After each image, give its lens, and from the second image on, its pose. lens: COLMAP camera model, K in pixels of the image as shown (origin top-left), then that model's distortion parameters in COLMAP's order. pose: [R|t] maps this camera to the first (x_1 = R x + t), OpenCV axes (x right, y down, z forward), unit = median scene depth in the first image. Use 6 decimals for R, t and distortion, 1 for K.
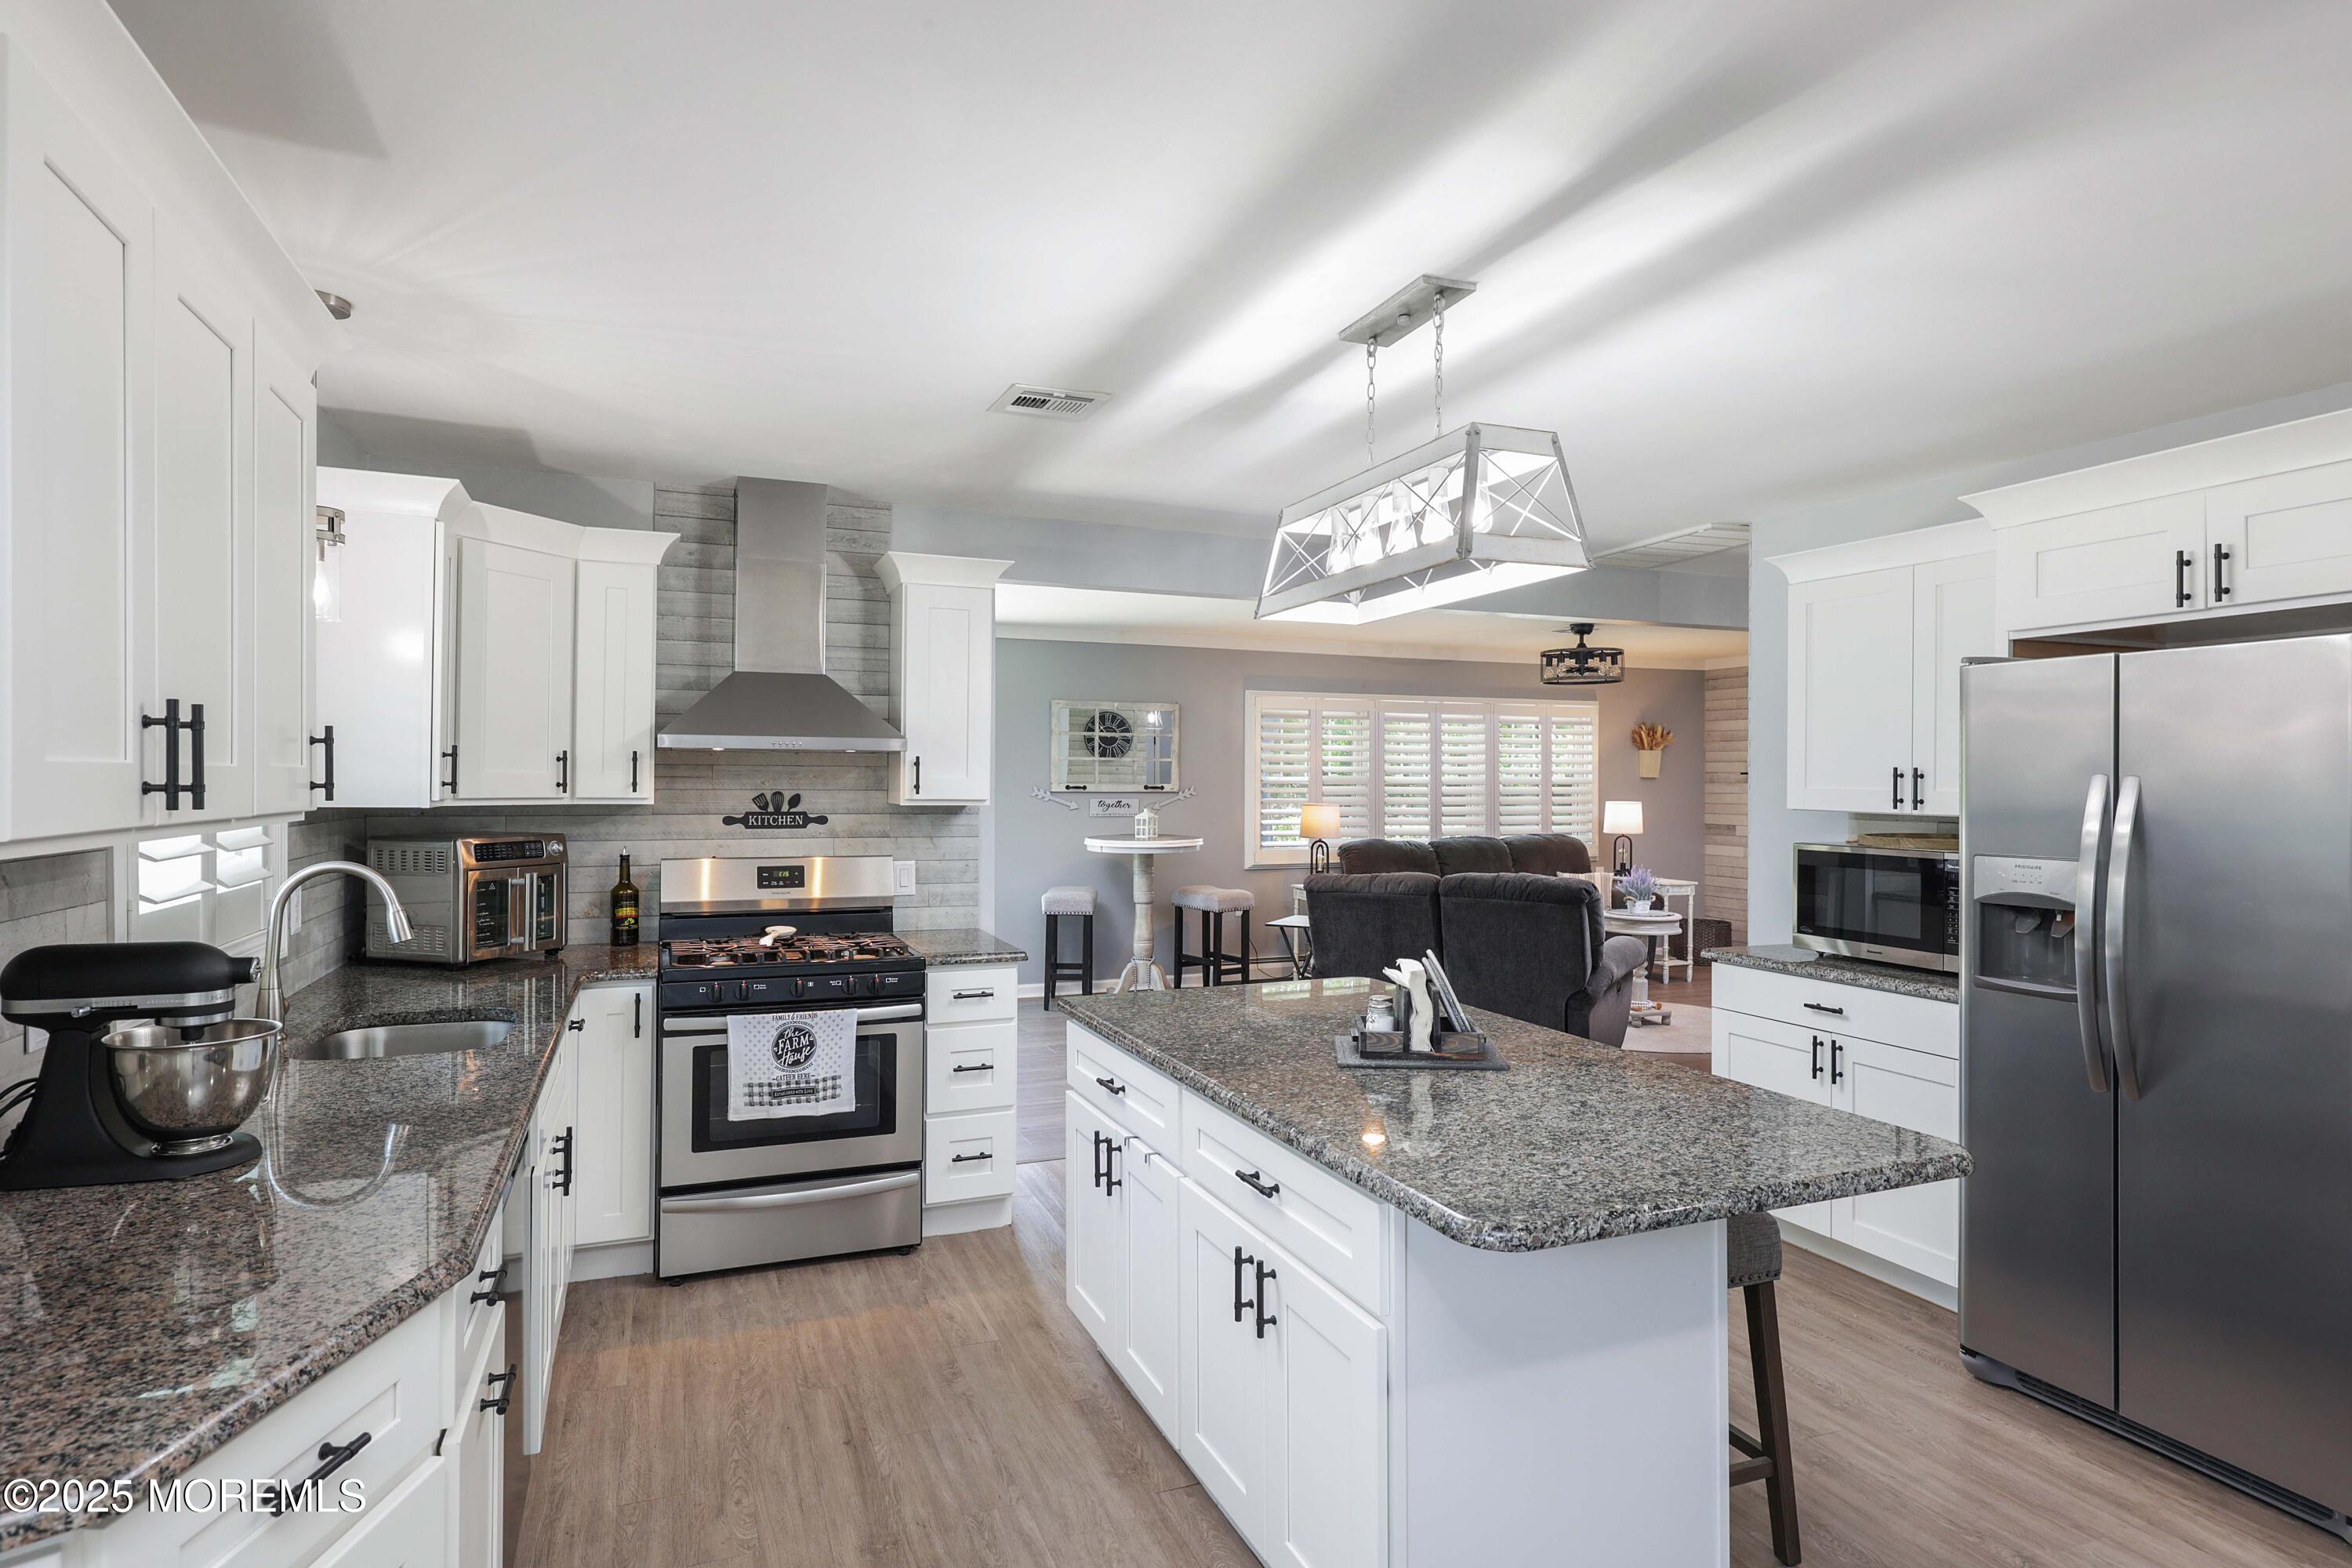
lens RADIAL K [[1259.1, 0, 1172.5], [0, 1259.1, 783.2], [0, 0, 1]] dist [0.008193, -0.000372]
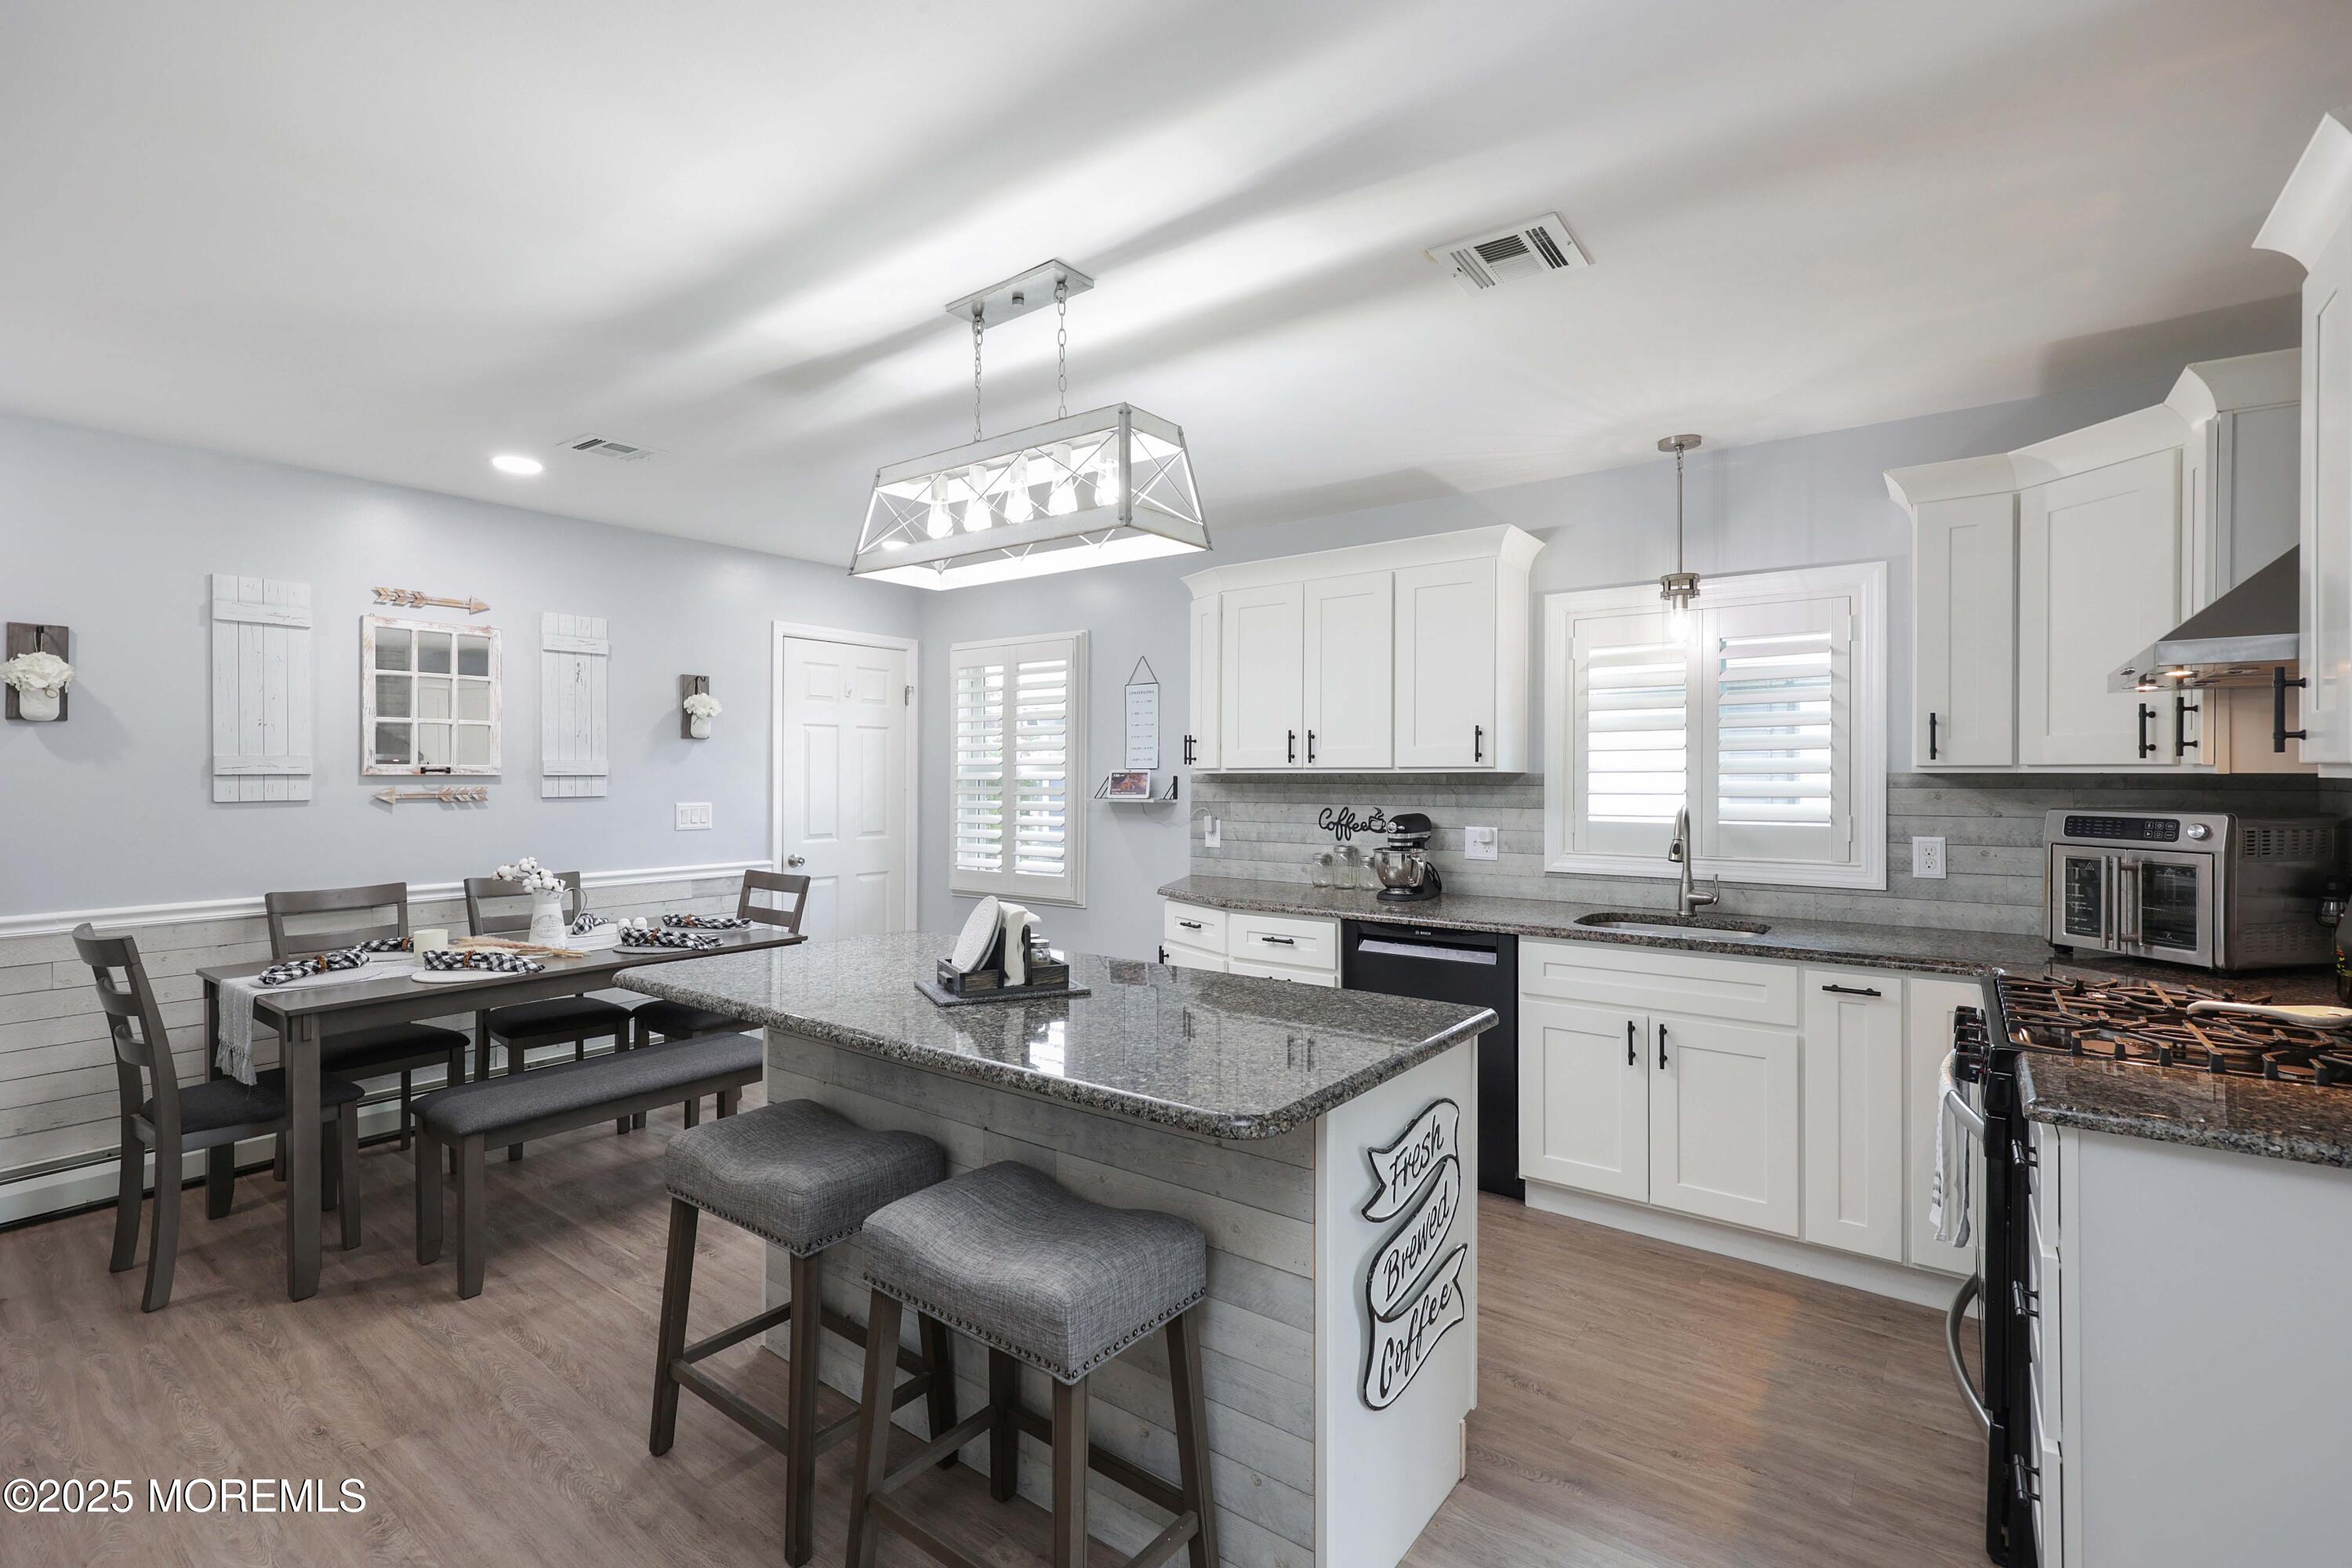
lens RADIAL K [[1077.9, 0, 1166.2], [0, 1077.9, 775.3], [0, 0, 1]] dist [-0.002303, 0.000139]
pose [[-0.860415, 0.002378, -0.509588, 0.358840], [-0.000542, 0.999984, 0.005582, 0.013128], [0.509593, 0.005079, -0.860401, 1.213360]]
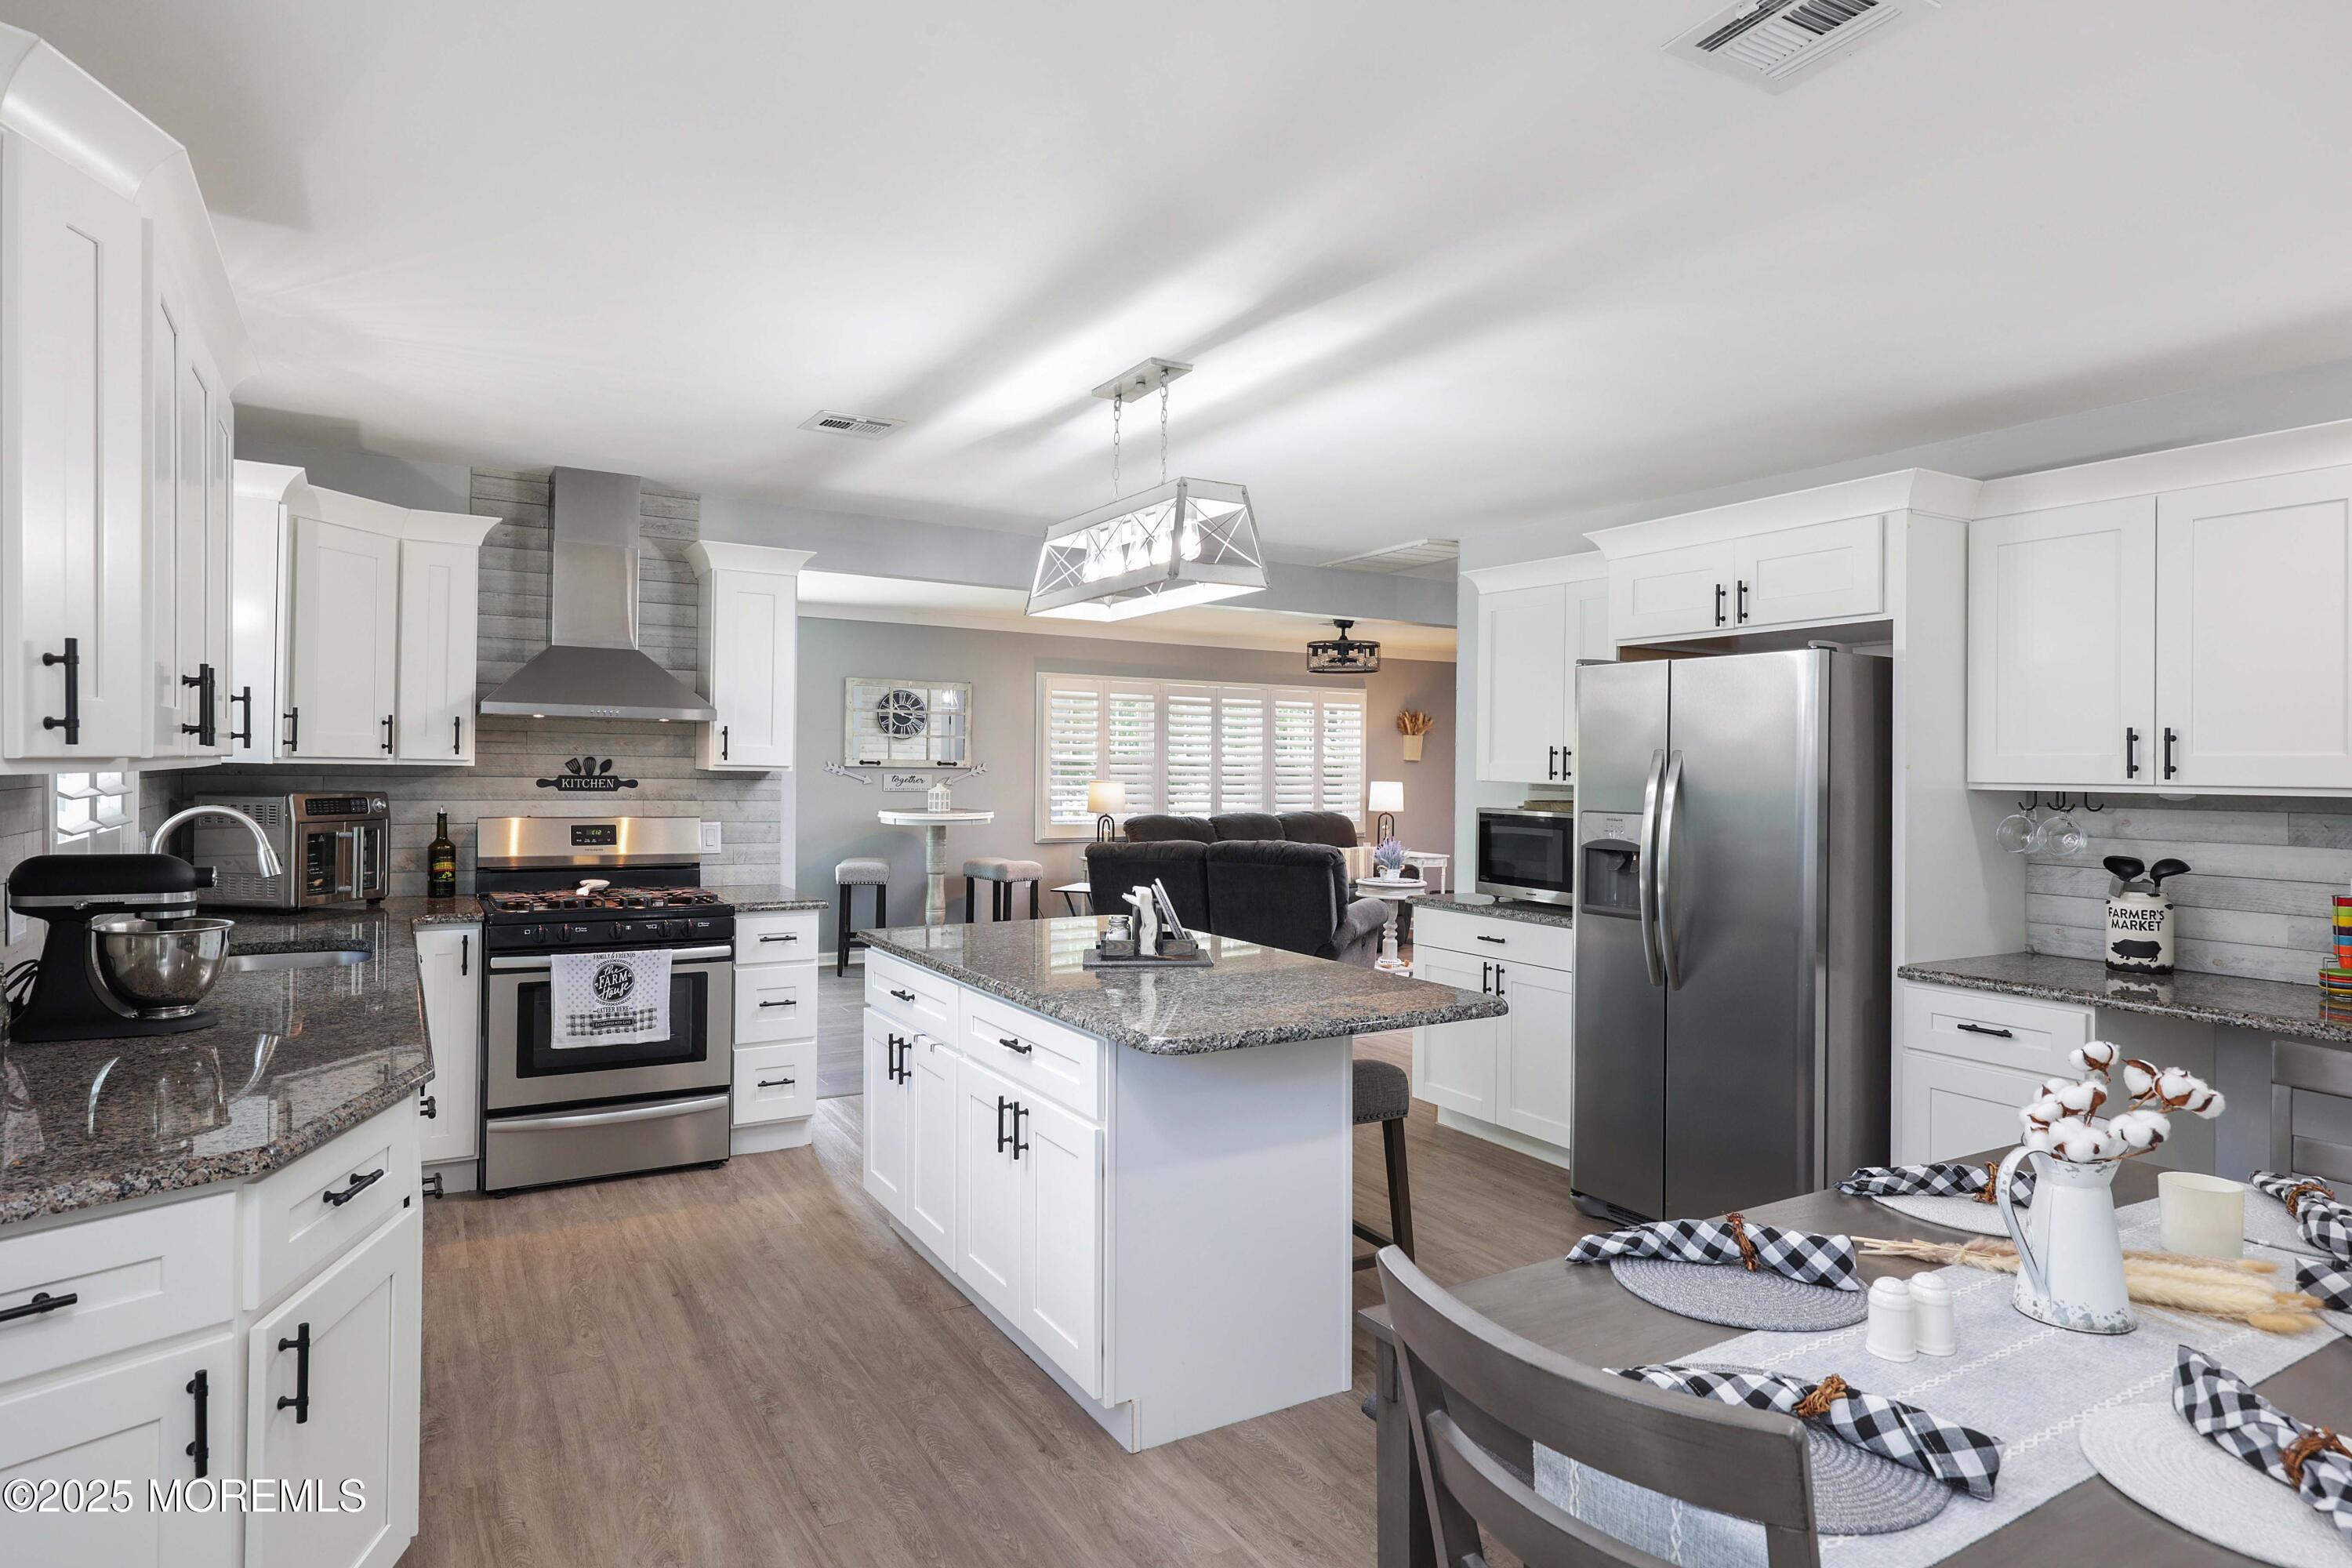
lens RADIAL K [[1299.9, 0, 1186.9], [0, 1299.9, 780.9], [0, 0, 1]] dist [0.000224, 0.000671]
pose [[0.986428, 0.007740, 0.164011, 0.010532], [-0.009316, 0.999918, 0.008842, 0.014002], [-0.163929, -0.010250, 0.986419, -0.206689]]
